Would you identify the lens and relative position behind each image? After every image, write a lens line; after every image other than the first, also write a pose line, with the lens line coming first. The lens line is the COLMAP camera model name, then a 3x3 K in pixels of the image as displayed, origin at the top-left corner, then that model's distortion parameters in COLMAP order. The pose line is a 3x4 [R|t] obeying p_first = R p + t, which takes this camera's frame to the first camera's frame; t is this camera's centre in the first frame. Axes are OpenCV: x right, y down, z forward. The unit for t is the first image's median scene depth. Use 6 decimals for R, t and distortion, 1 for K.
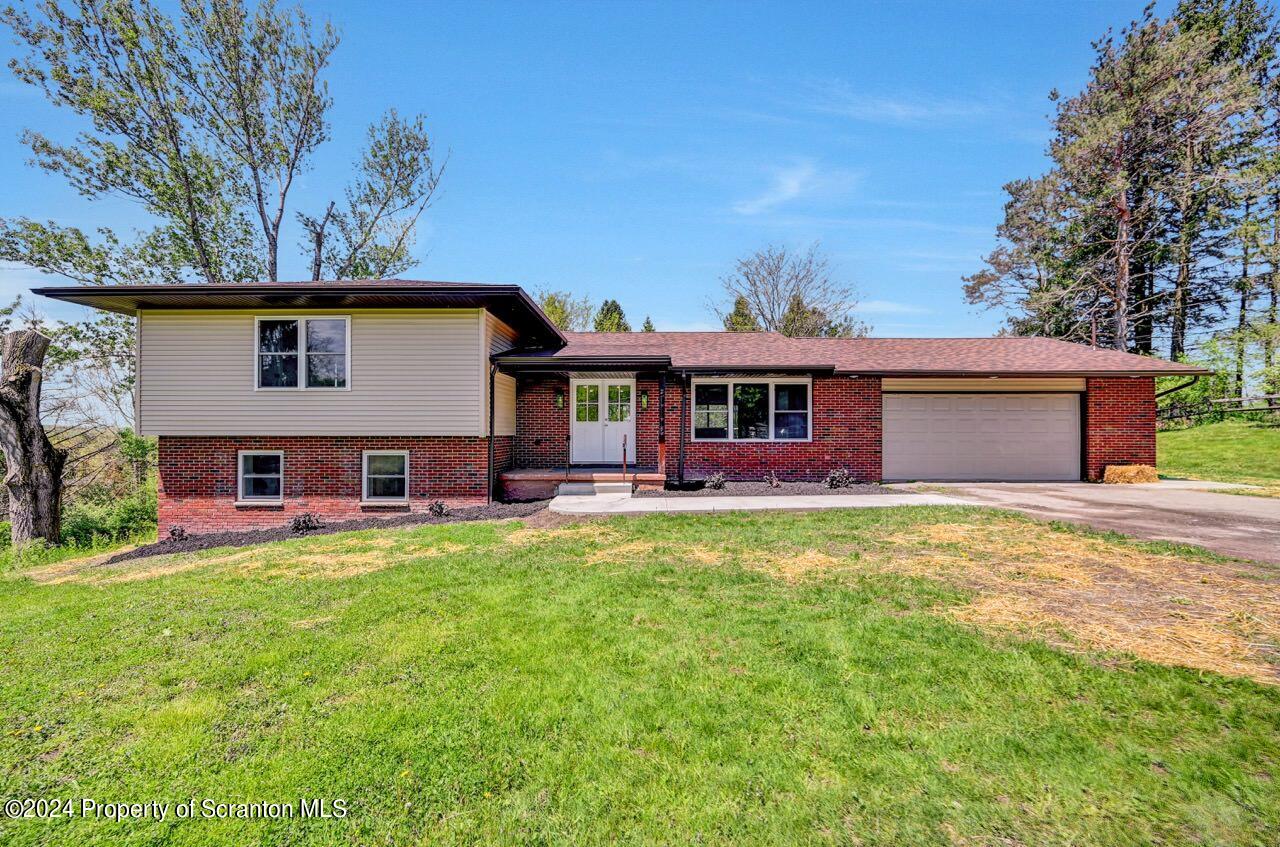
lens RADIAL K [[514.4, 0, 628.3], [0, 514.4, 423.0], [0, 0, 1]] dist [0.001743, 0.000120]
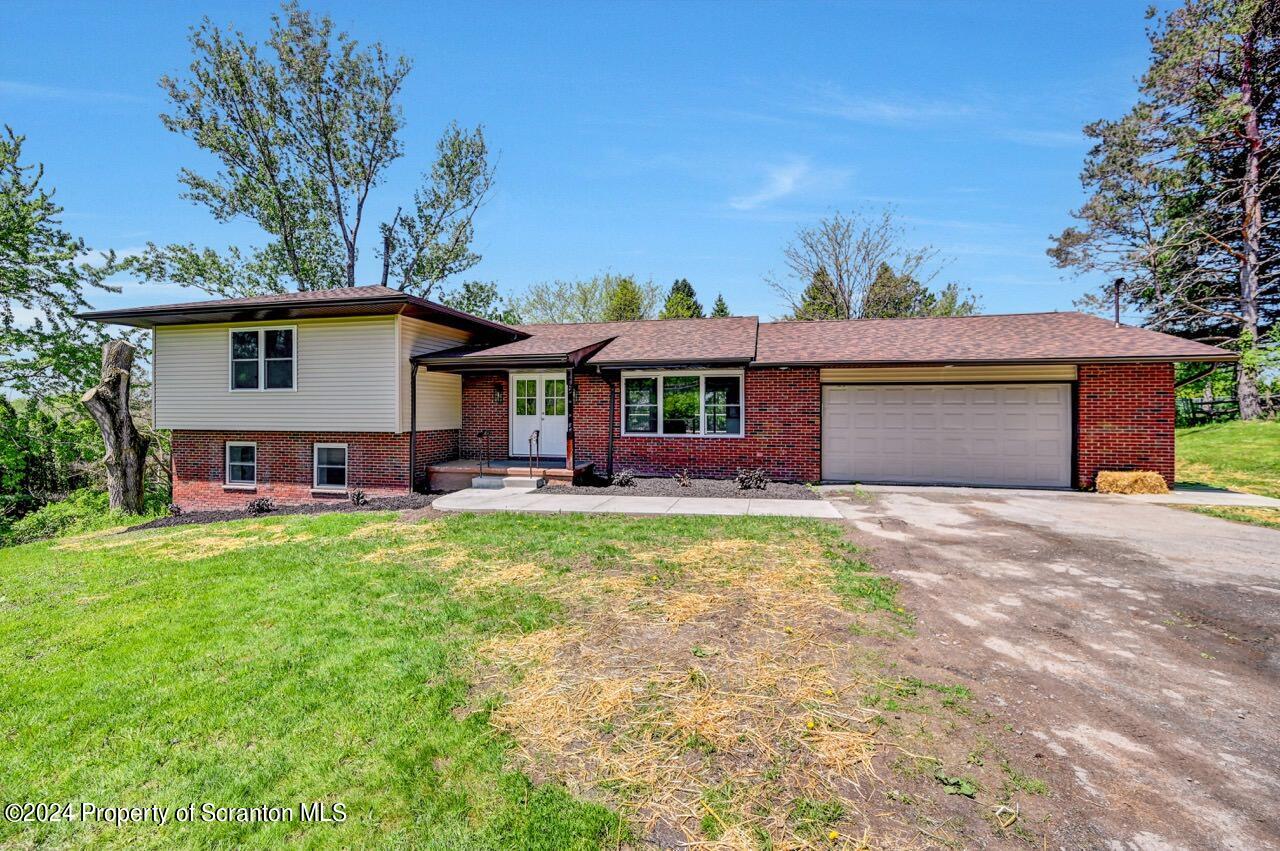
lens RADIAL K [[514.4, 0, 586.8], [0, 514.4, 399.7], [0, 0, 1]] dist [0.001743, 0.000120]
pose [[0.977880, -0.006284, -0.209074, 0.267530], [0.004170, 0.999936, -0.010550, -0.023995], [0.209127, 0.009445, 0.977843, 0.015310]]
